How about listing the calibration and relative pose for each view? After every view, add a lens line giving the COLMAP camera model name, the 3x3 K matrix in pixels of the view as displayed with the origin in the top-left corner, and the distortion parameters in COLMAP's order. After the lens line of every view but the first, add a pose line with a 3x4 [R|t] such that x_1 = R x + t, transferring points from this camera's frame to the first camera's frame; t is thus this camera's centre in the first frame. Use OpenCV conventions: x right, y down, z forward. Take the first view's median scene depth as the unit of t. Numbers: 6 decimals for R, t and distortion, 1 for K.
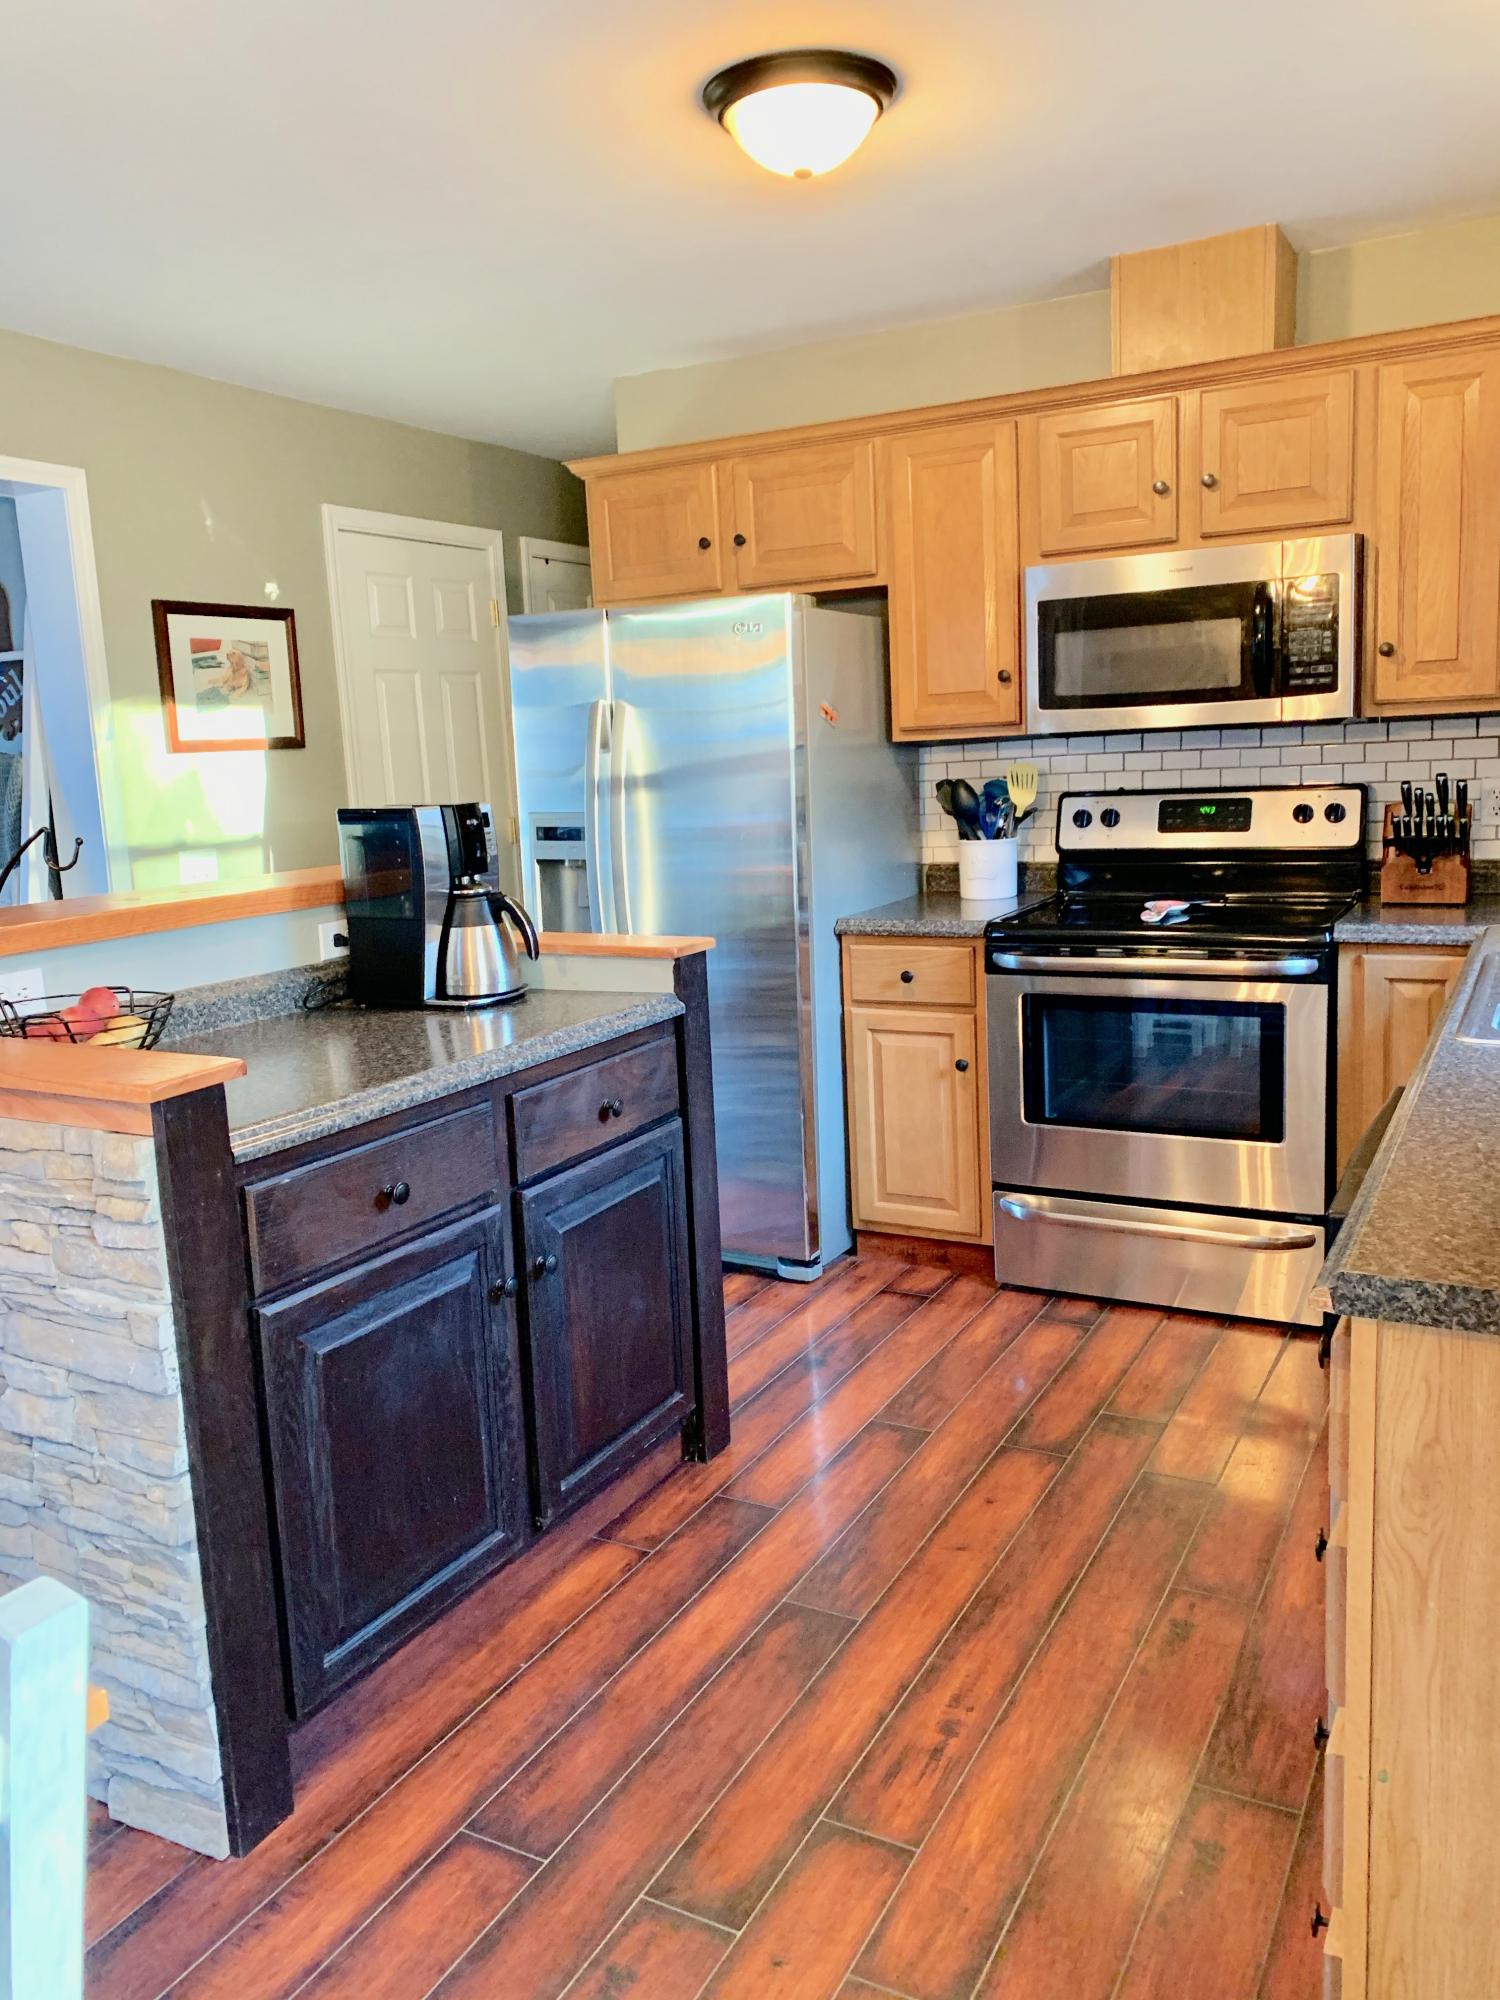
lens RADIAL K [[1525.9, 0, 745.7], [0, 1525.9, 1001.2], [0, 0, 1]] dist [0.032928, -0.028181]
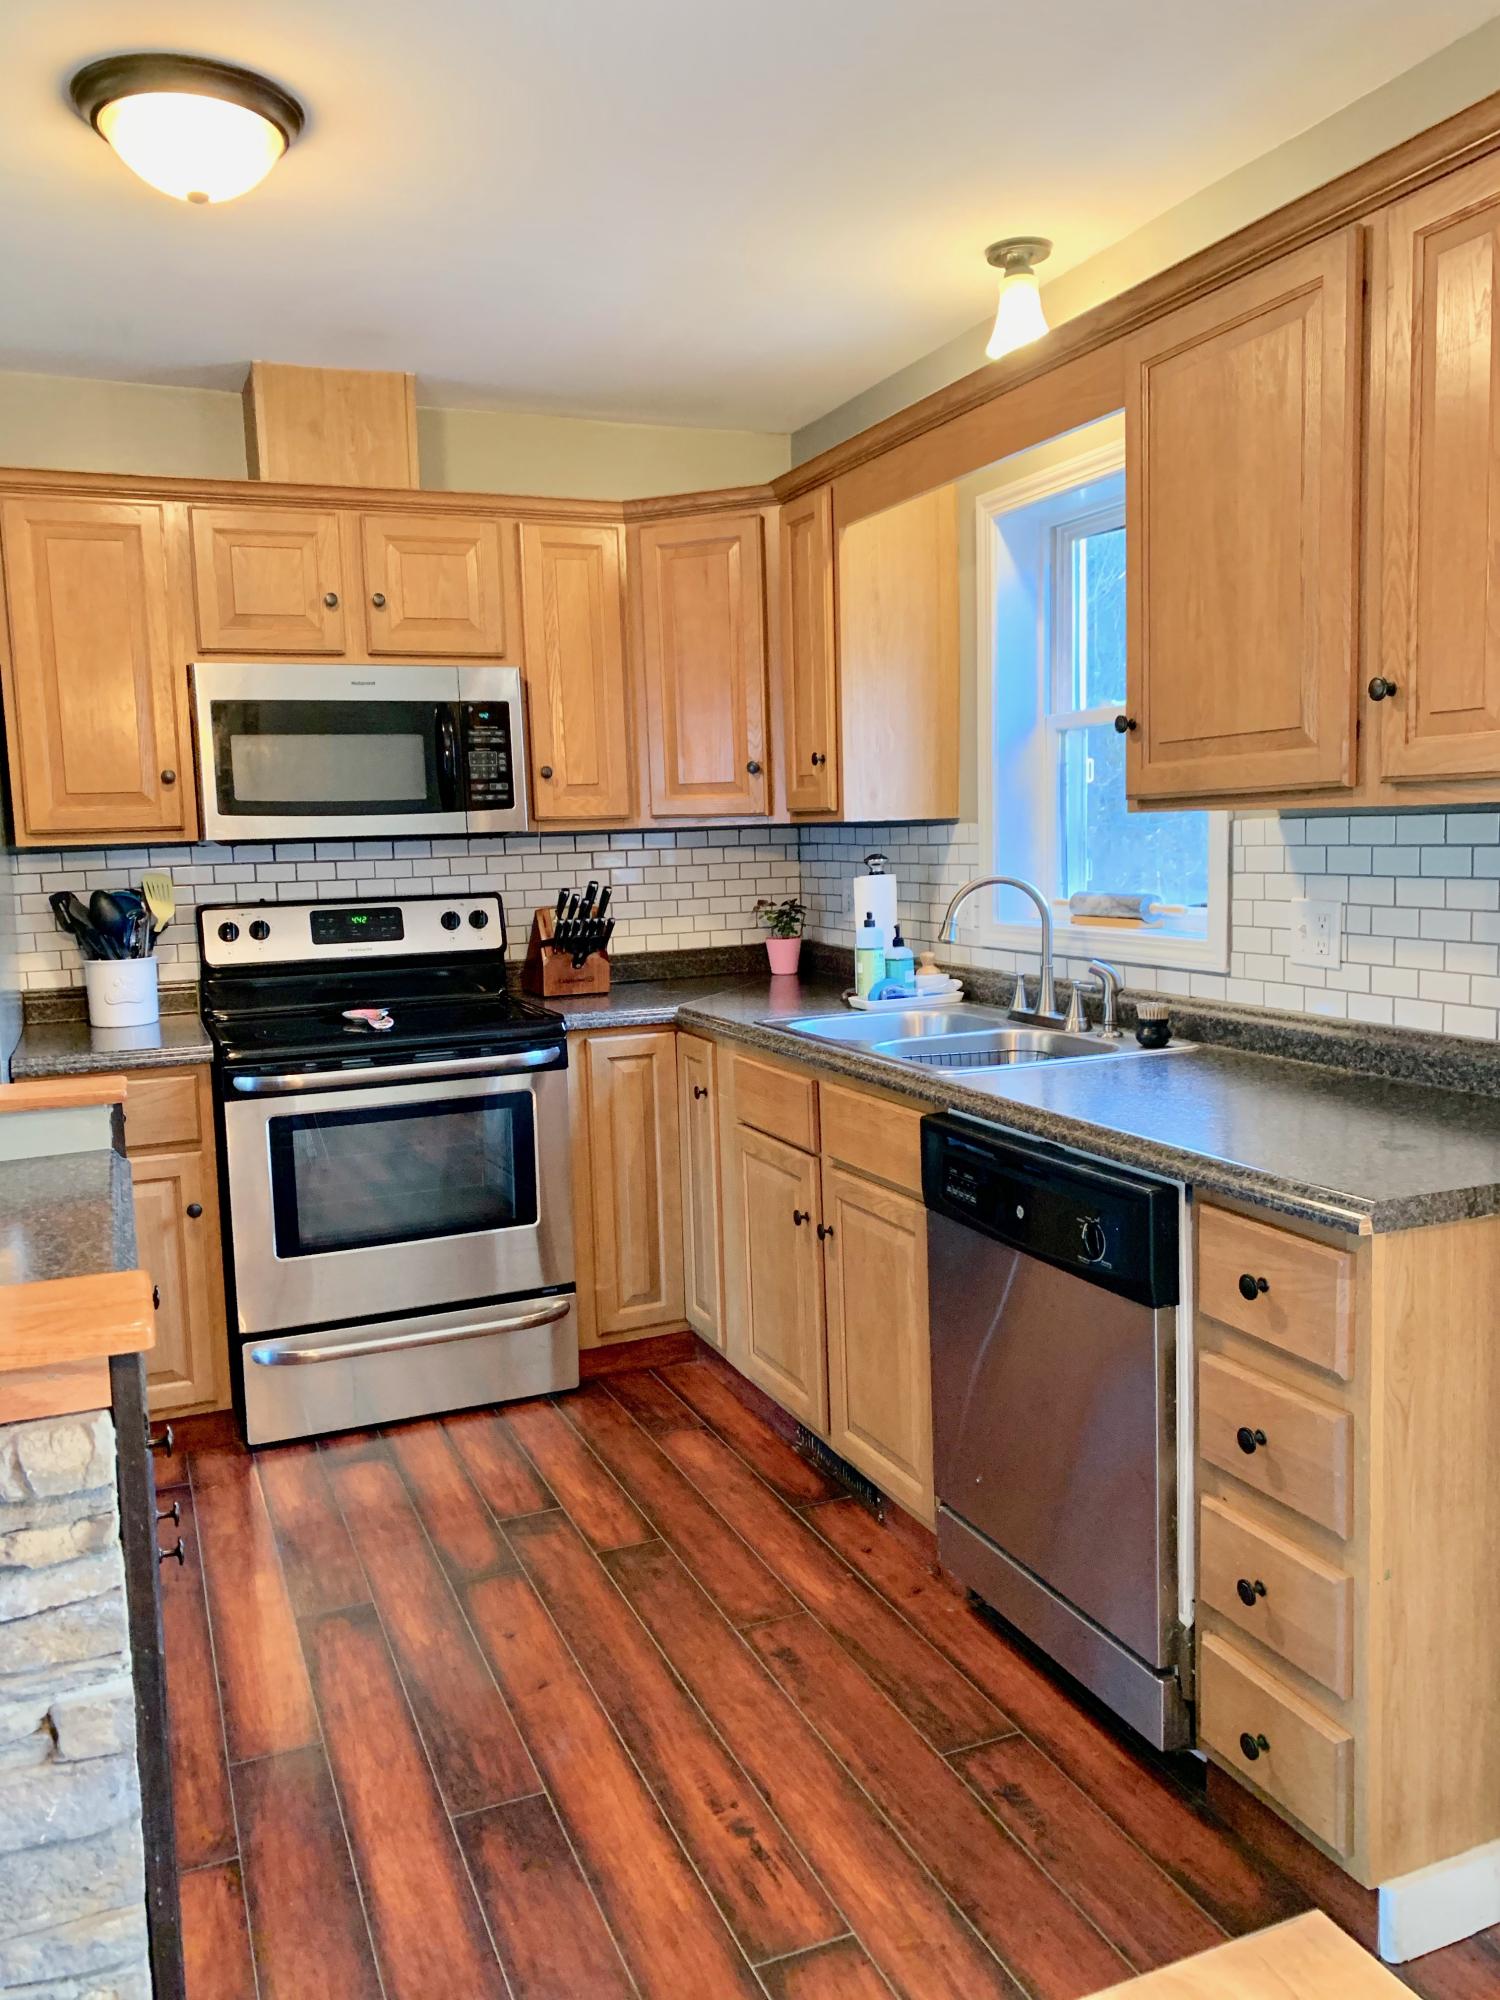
lens RADIAL K [[1525.9, 0, 749.5], [0, 1525.9, 995.7], [0, 0, 1]] dist [0.032928, -0.028181]
pose [[0.624959, -0.059259, 0.778405, -0.364060], [0.129546, 0.991162, -0.028553, -0.014411], [-0.769833, 0.118684, 0.627113, 0.195631]]
